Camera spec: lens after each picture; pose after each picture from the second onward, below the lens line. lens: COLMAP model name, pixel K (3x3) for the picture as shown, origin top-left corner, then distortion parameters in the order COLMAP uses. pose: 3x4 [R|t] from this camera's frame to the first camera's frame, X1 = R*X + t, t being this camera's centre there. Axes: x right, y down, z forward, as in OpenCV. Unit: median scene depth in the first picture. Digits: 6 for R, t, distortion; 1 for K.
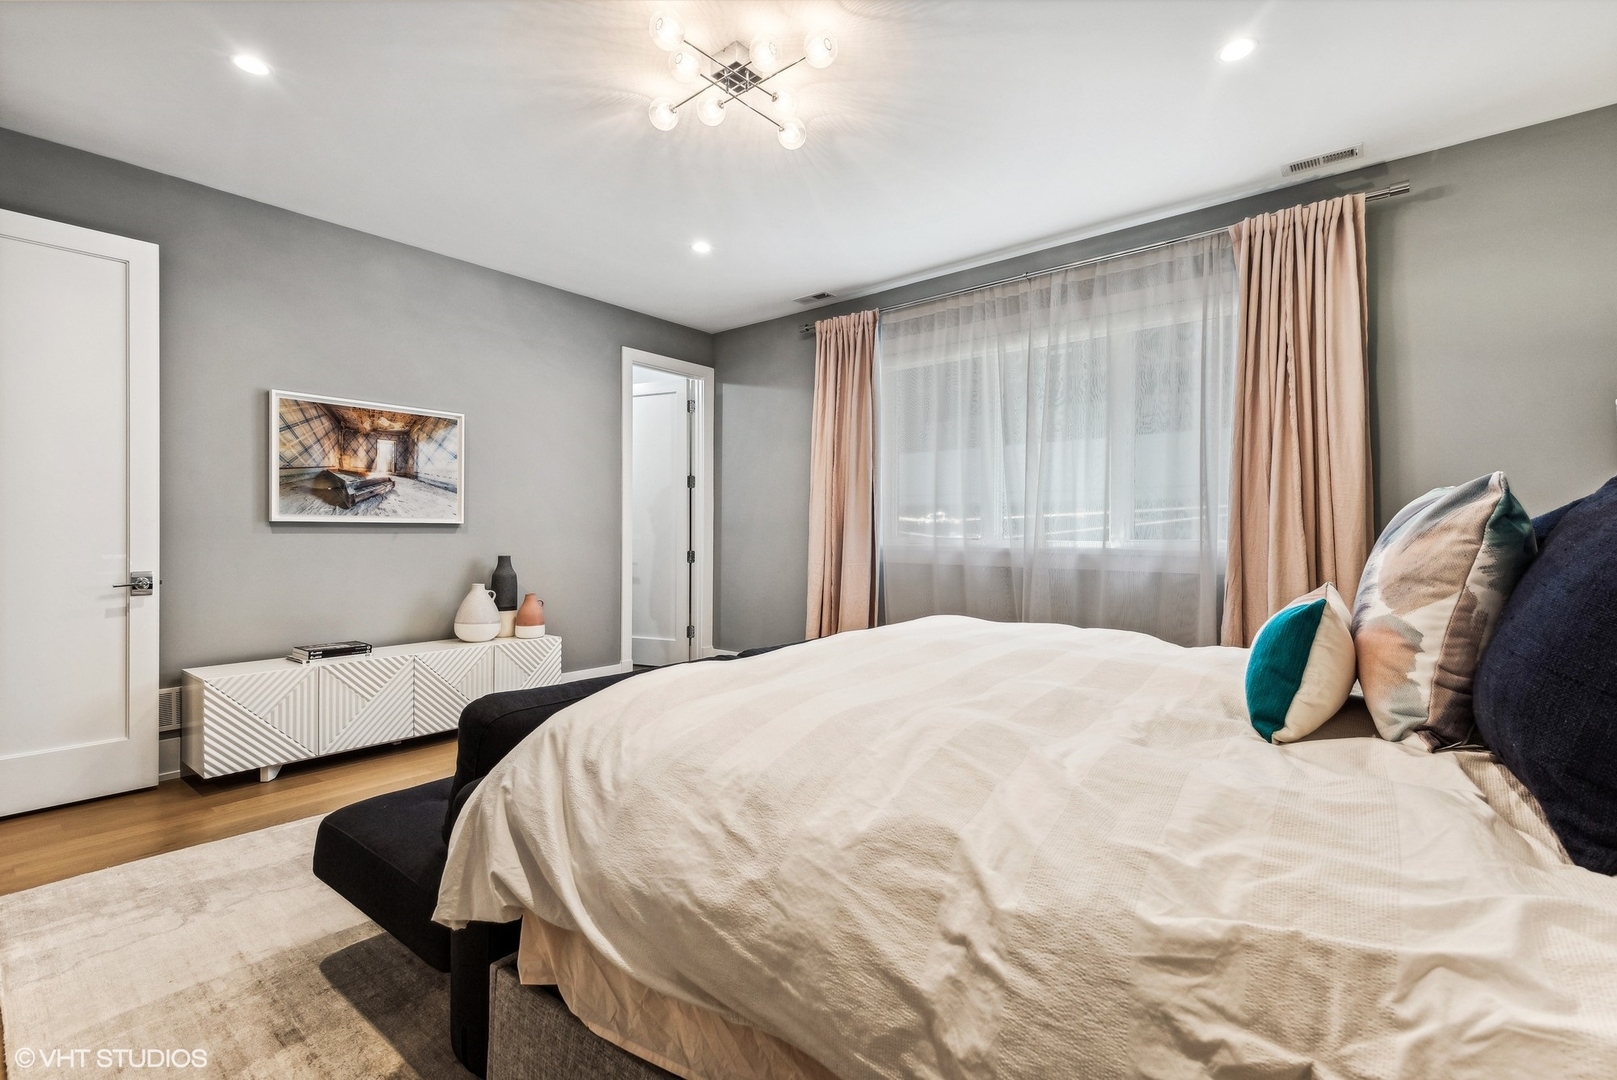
lens RADIAL K [[735.9, 0, 808.5], [0, 735.9, 535.3], [0, 0, 1]] dist [0.020340, -0.003523]
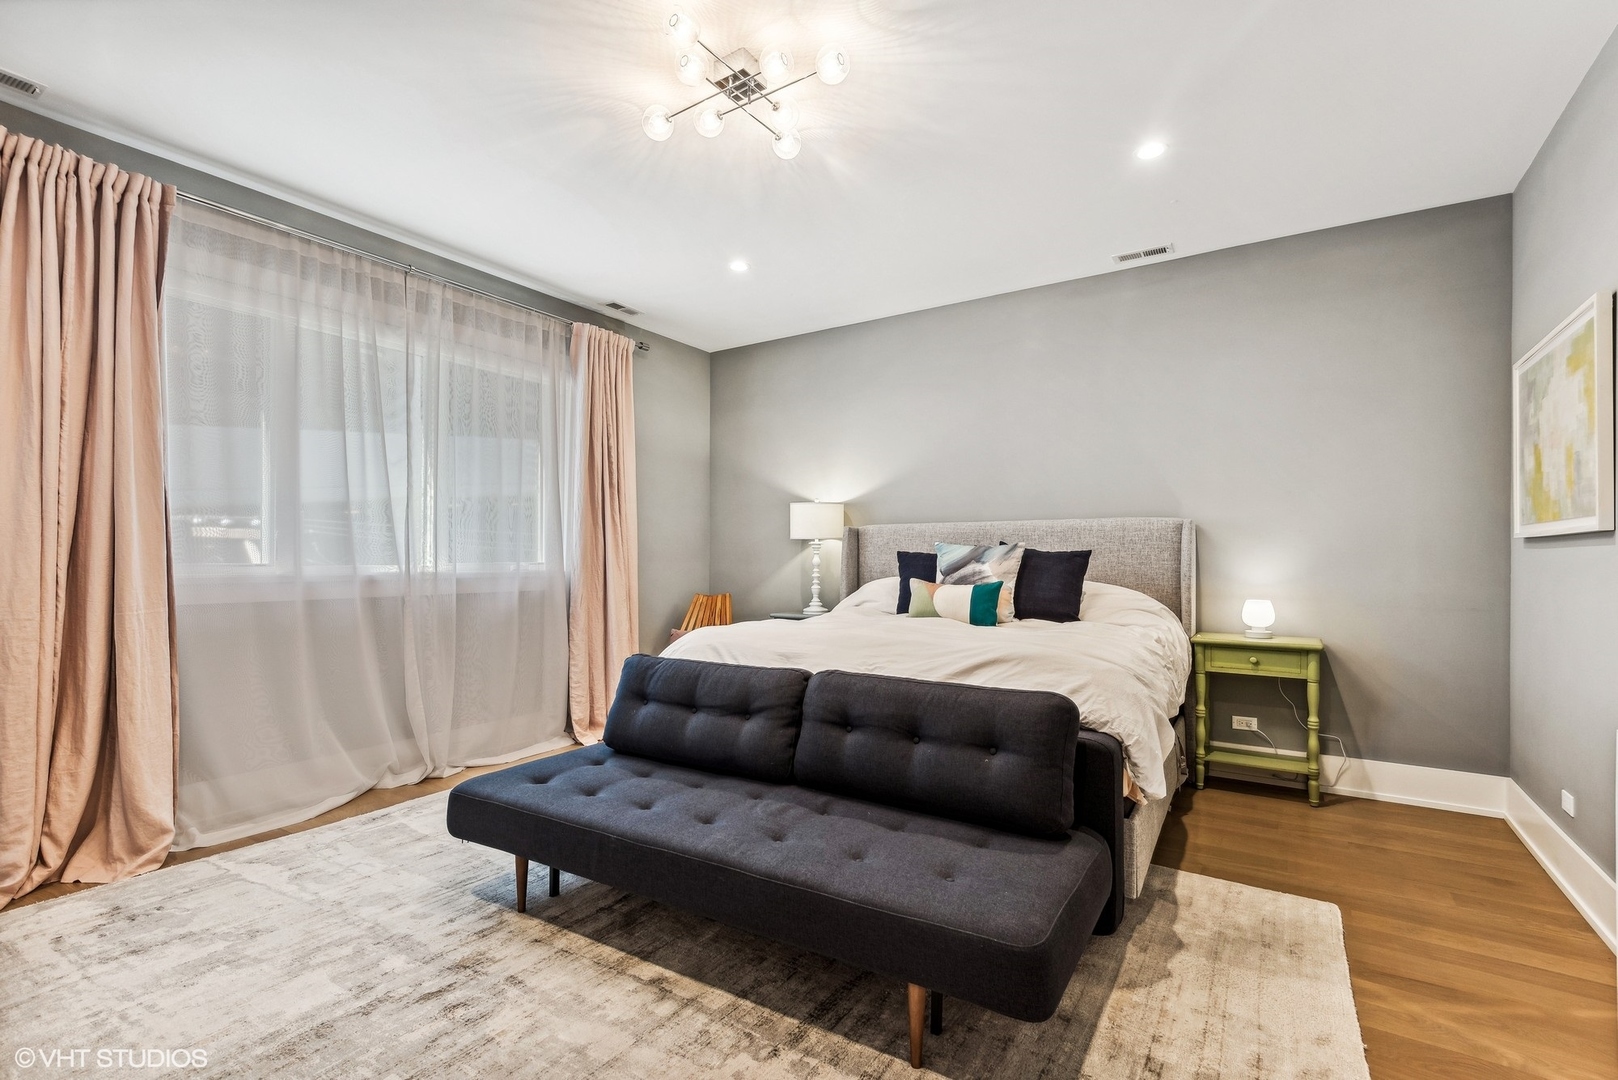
lens RADIAL K [[736.3, 0, 807.5], [0, 736.3, 550.7], [0, 0, 1]] dist [0.020340, -0.003523]
pose [[-0.116560, 0.006370, 0.993163, -0.819729], [-0.000105, 0.999979, -0.006426, -0.006443], [-0.993184, -0.000853, -0.116557, 0.790647]]
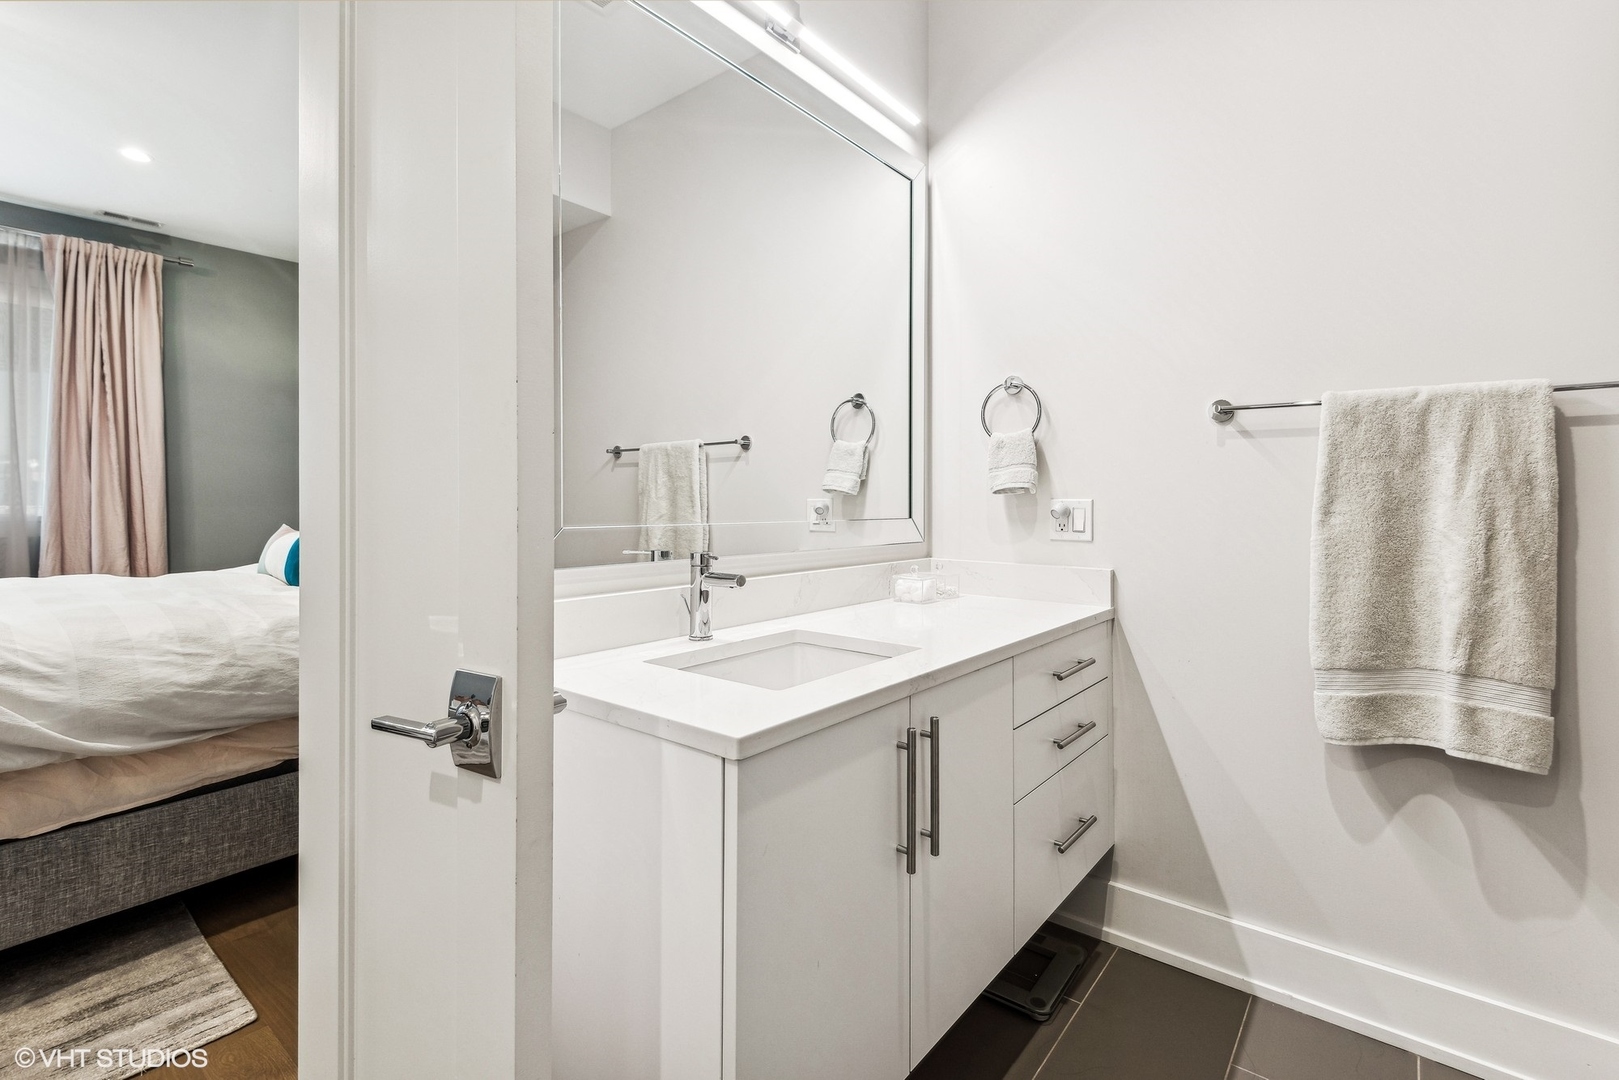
lens RADIAL K [[736.8, 0, 809.0], [0, 736.8, 498.4], [0, 0, 1]] dist [0.020340, -0.003523]
pose [[0.000538, -0.007103, 0.999975, -0.639187], [0.011201, 0.999912, 0.007097, -0.001065], [-0.999937, 0.011197, 0.000618, -0.200542]]
